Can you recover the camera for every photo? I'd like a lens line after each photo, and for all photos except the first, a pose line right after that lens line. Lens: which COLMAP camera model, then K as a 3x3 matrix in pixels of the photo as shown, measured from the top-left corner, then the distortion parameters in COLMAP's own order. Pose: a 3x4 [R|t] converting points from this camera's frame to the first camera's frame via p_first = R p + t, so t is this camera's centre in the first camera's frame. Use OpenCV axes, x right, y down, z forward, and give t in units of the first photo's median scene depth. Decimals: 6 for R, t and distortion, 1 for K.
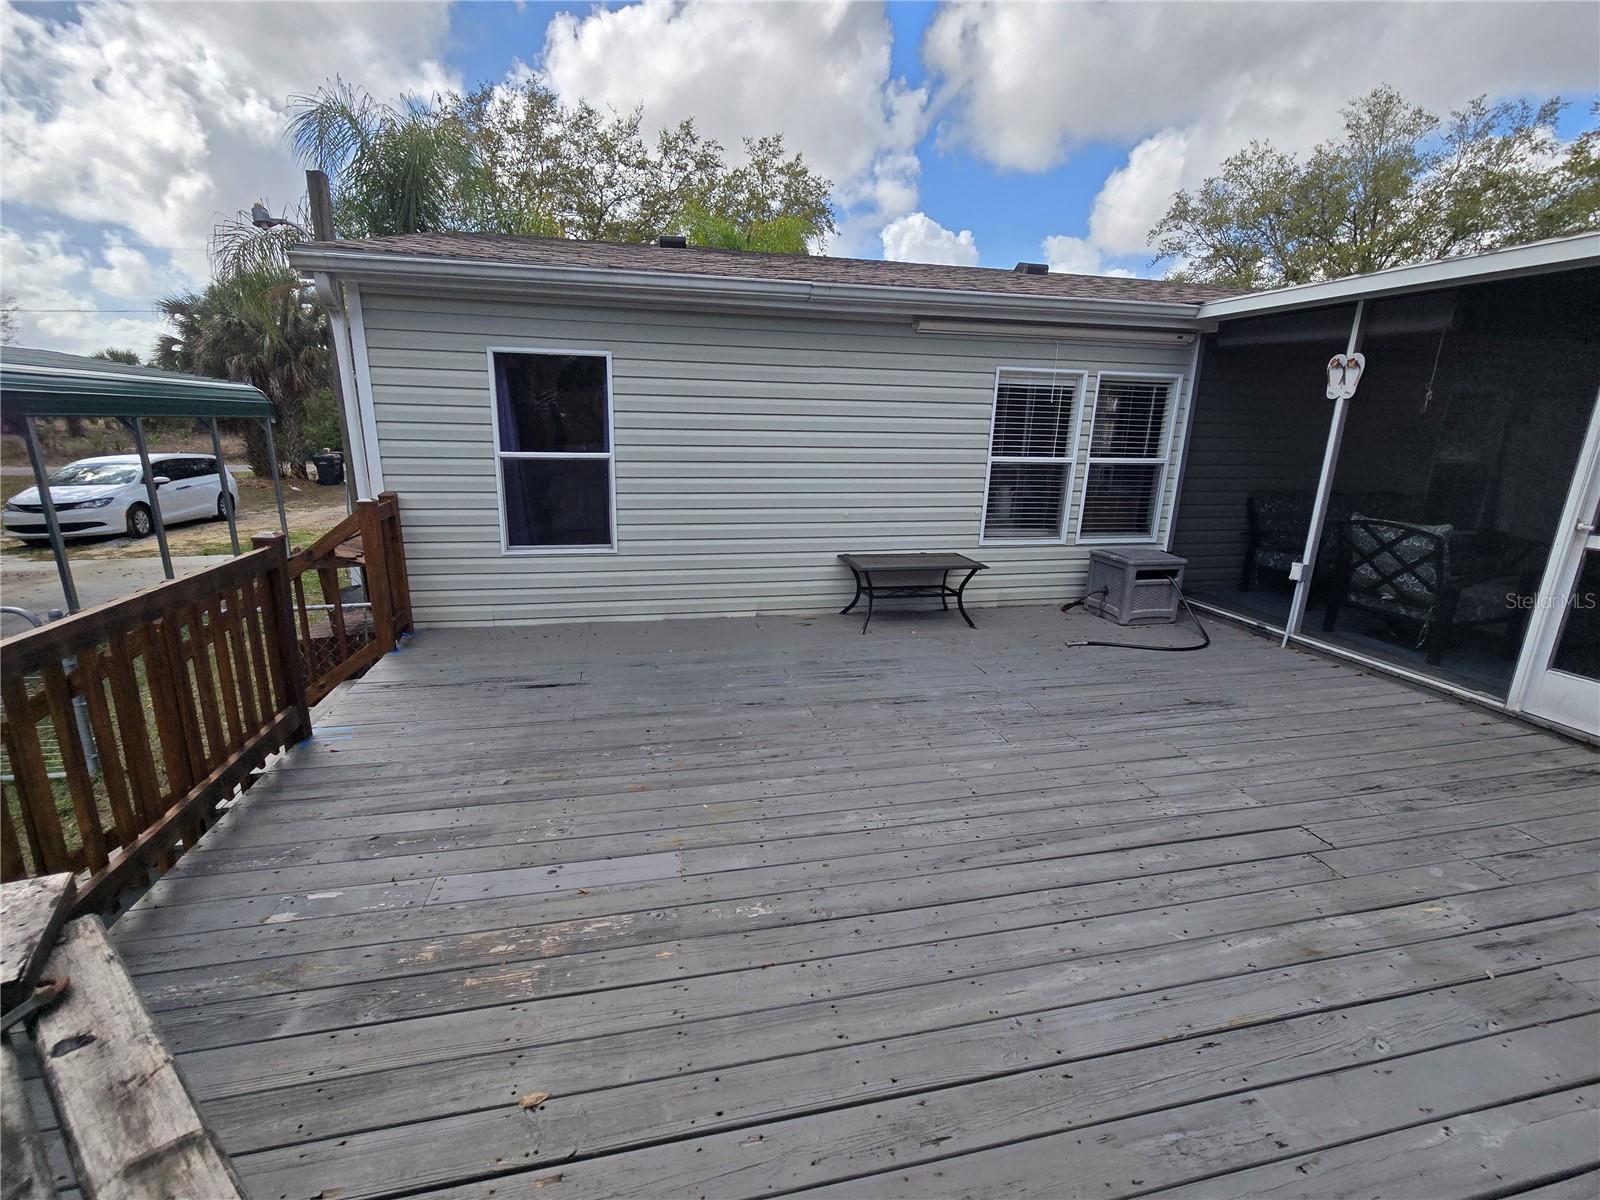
lens RADIAL K [[672.8, 0, 795.7], [0, 672.8, 589.5], [0, 0, 1]] dist [-0.005804, 0.003538]
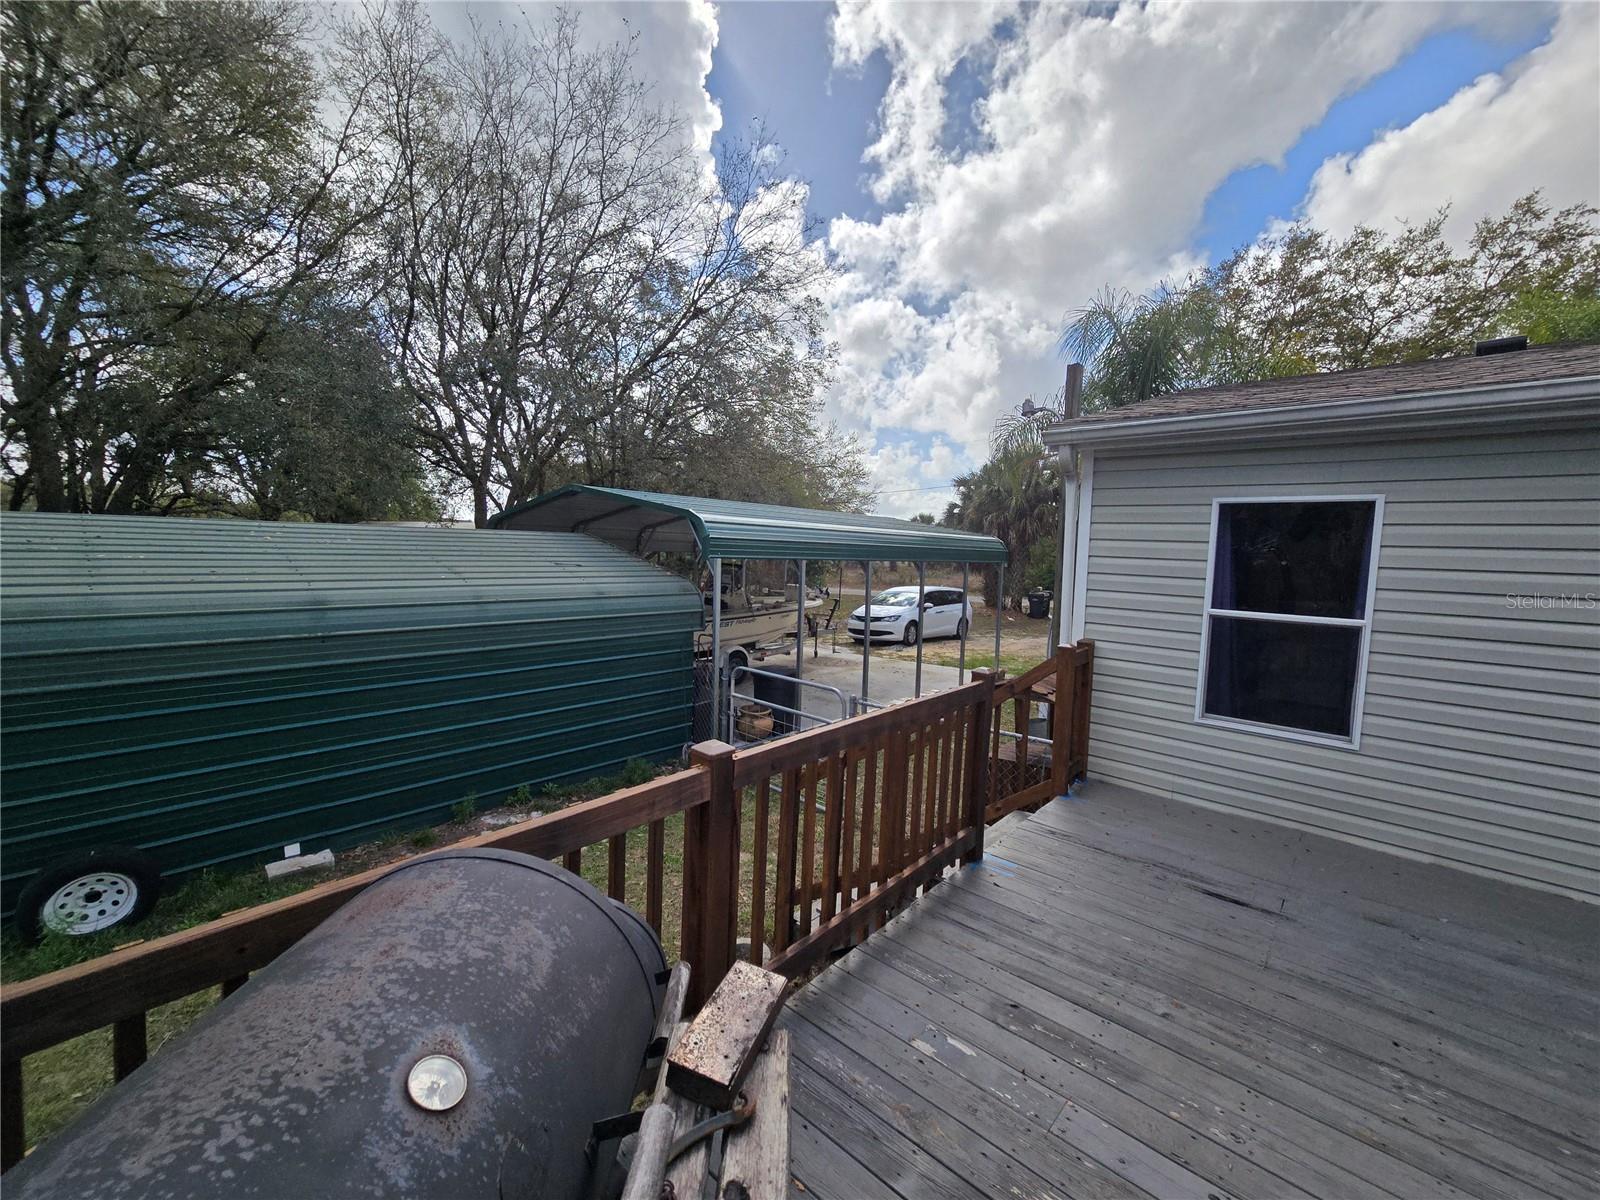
lens RADIAL K [[672.8, 0, 795.7], [0, 672.8, 589.5], [0, 0, 1]] dist [-0.005804, 0.003538]
pose [[0.582162, 0.047641, -0.811676, -0.030493], [-0.217048, 0.971161, -0.098673, -0.018571], [0.783568, 0.233616, 0.575713, 0.034715]]
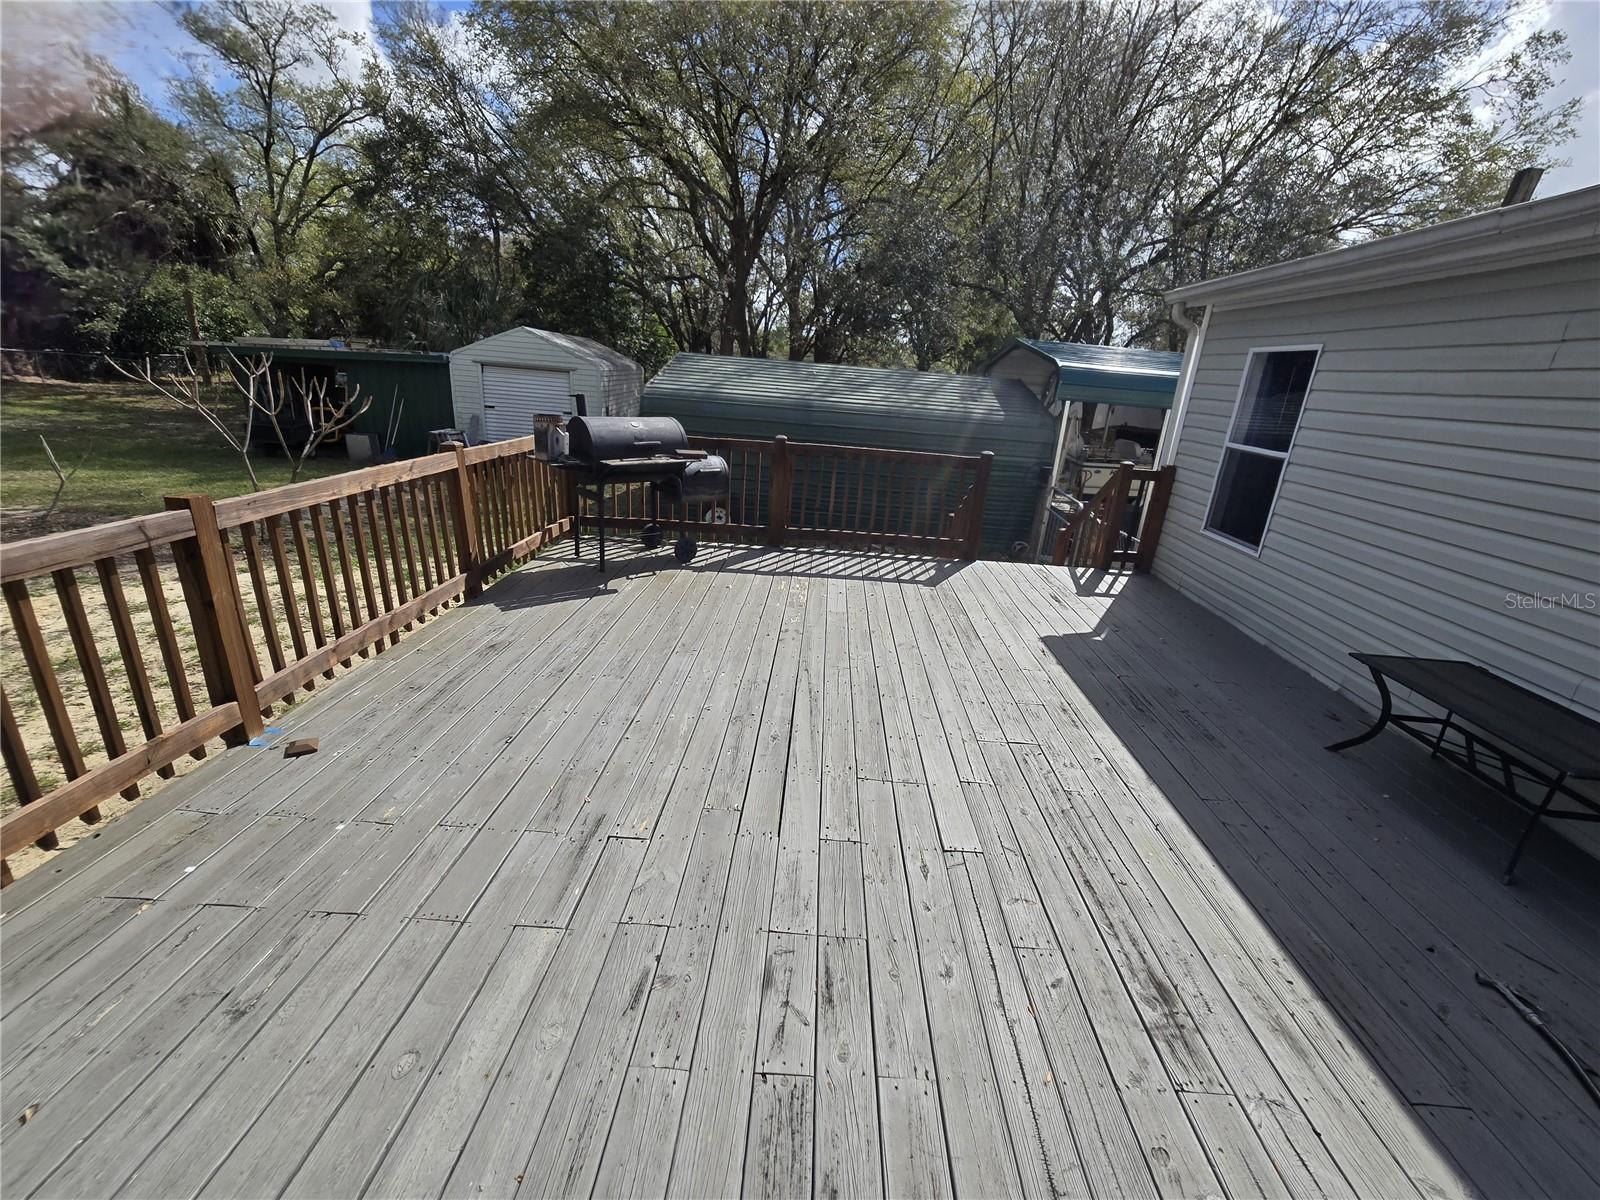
lens RADIAL K [[675.8, 0, 800.0], [0, 675.8, 600.0], [0, 0, 1]] dist [-0.000039, -0.000033]
pose [[-0.249022, 0.278325, -0.927644, 0.780644], [-0.312920, 0.883323, 0.349029, -0.129331], [0.916553, 0.377195, -0.132873, 0.537738]]
